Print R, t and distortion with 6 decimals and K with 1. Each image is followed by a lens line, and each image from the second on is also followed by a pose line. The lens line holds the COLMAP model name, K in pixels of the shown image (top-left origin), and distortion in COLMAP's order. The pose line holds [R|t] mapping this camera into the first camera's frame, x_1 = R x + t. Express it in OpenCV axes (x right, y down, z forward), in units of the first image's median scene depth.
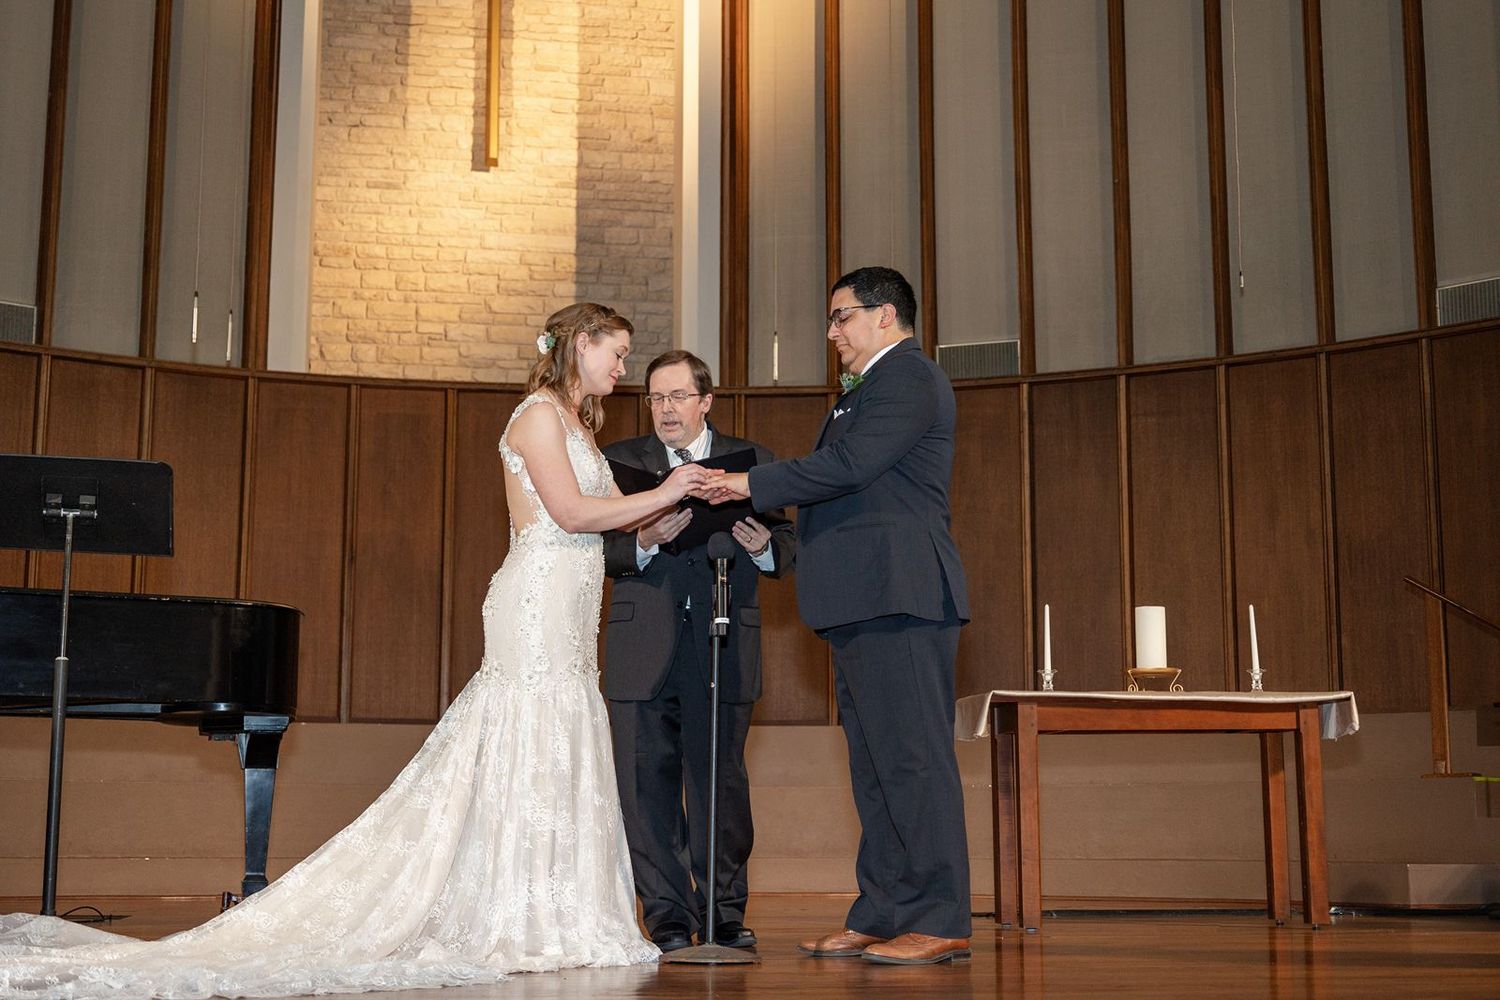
lens RADIAL K [[2072.5, 0, 750.0], [0, 2072.5, 500.0], [0, 0, 1]] dist [-0.009505, -0.027714]
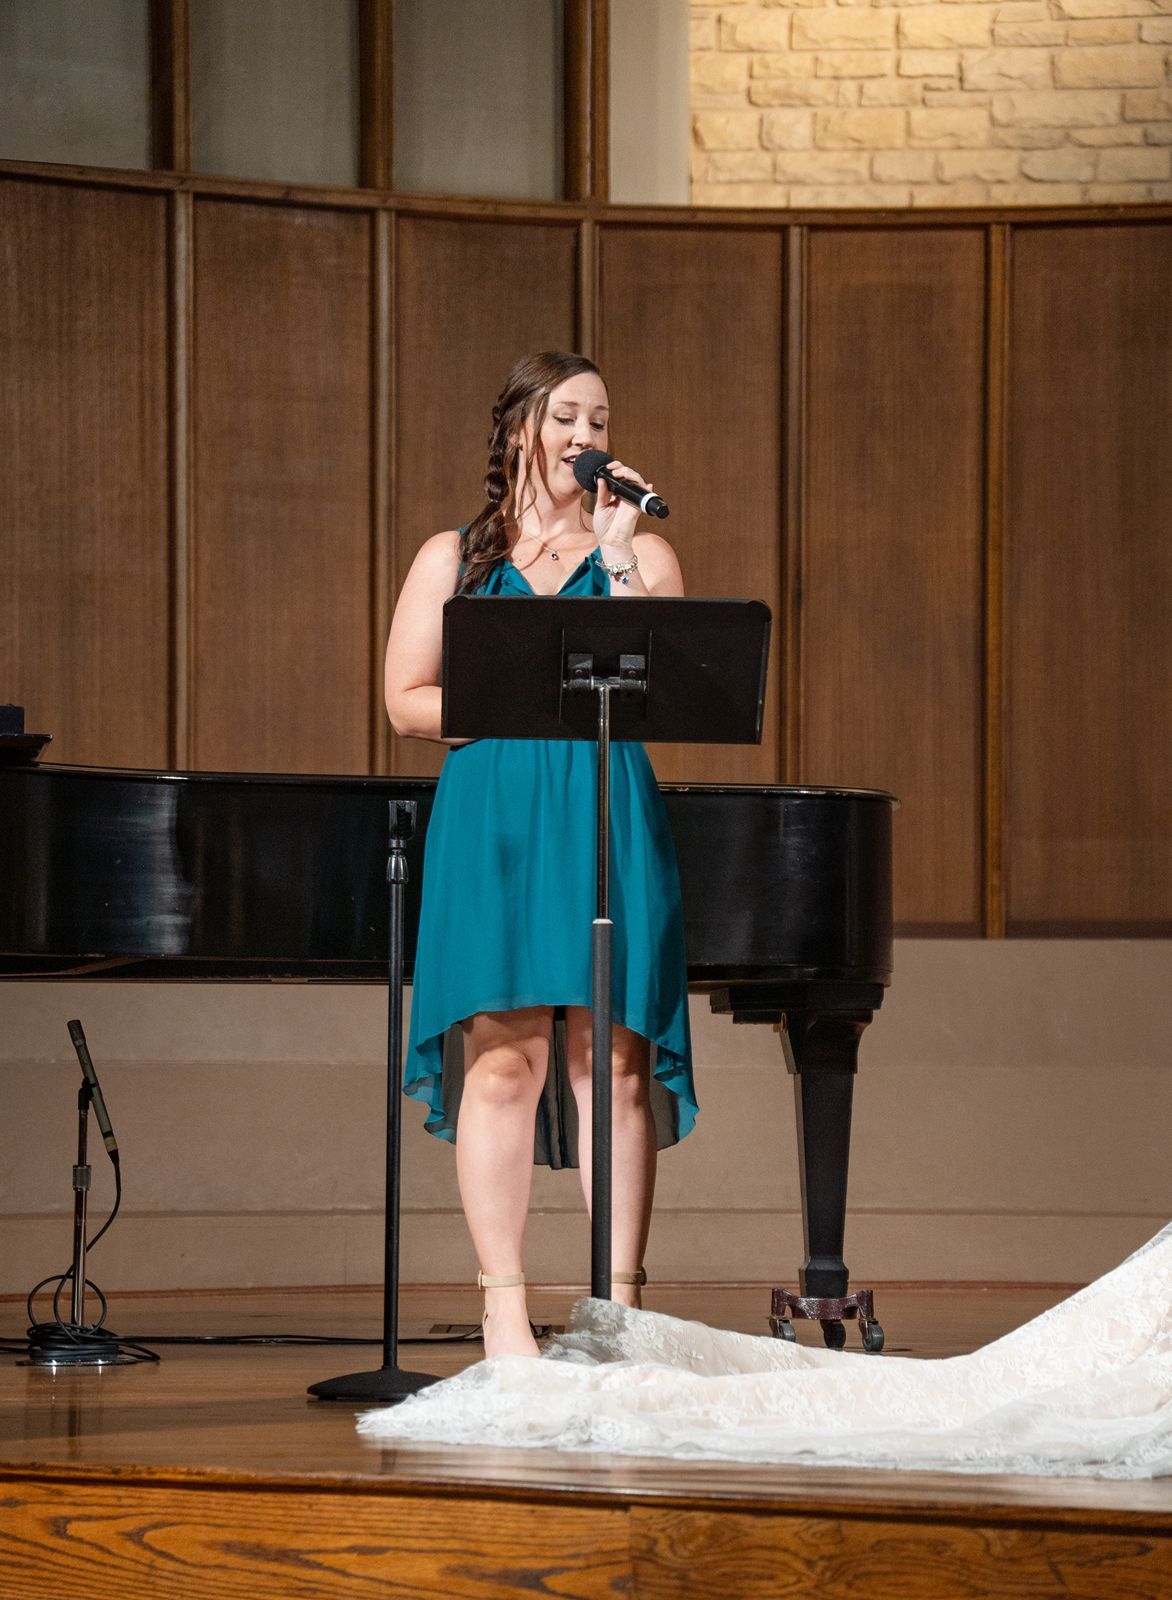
lens RADIAL K [[5086.6, 0, 613.8], [0, 5086.6, 804.1], [0, 0, 1]] dist [1.152002, -0.881770]
pose [[0.983872, -0.010769, -0.178552, -0.020909], [0.028458, 0.994896, 0.096807, -0.038968], [0.176598, -0.100327, 0.979157, -0.180534]]
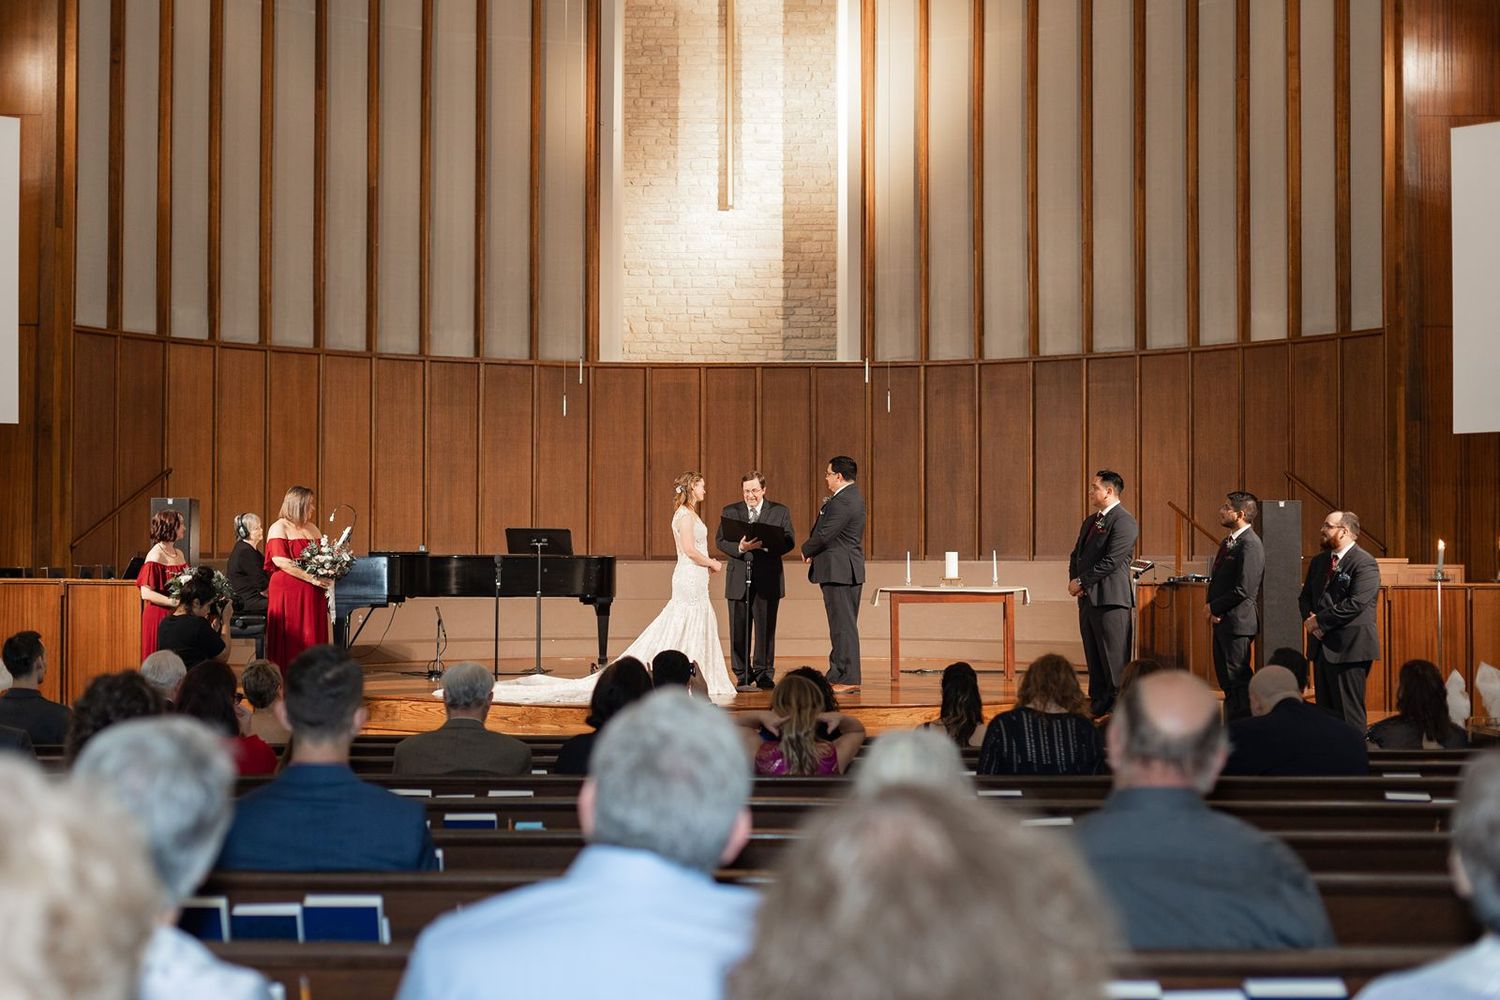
lens RADIAL K [[2072.5, 0, 750.0], [0, 2072.5, 500.0], [0, 0, 1]] dist [-0.009505, -0.027714]
pose [[0.987265, -0.004613, -0.159020, 0.171423], [0.025090, 0.991585, 0.127001, -0.162524], [0.157096, -0.129373, 0.979073, -0.714222]]
